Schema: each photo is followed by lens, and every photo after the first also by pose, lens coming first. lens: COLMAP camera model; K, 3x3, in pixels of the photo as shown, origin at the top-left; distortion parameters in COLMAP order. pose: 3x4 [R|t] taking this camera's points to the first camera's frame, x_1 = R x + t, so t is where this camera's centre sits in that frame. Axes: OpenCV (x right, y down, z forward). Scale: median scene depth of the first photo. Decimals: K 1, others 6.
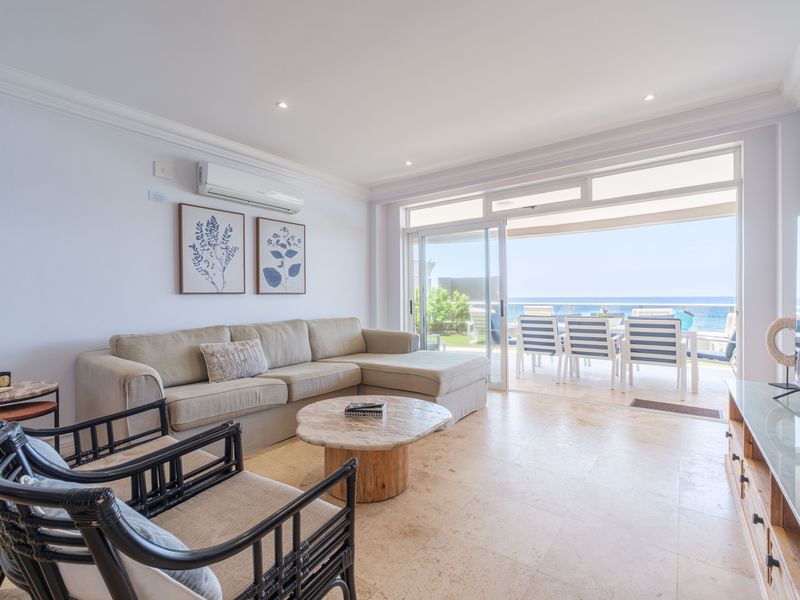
lens RADIAL K [[389.7, 0, 388.2], [0, 389.7, 299.1], [0, 0, 1]] dist [0.000065, -0.000088]
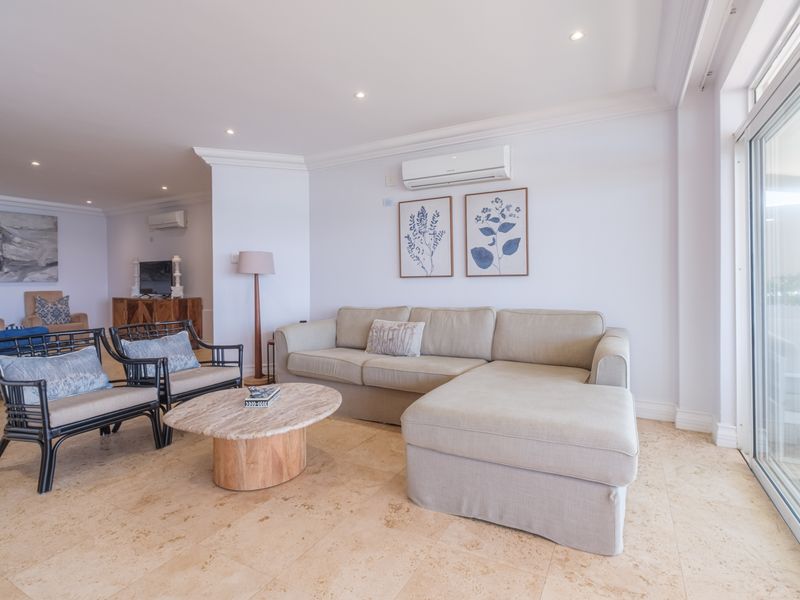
lens RADIAL K [[398.6, 0, 415.9], [0, 398.6, 278.6], [0, 0, 1]] dist [0.000664, 0.000446]
pose [[0.175287, -0.000072, -0.984517, 0.610667], [0.000783, 1.000000, 0.000066, -0.008950], [0.984517, -0.000783, 0.175287, 0.734159]]
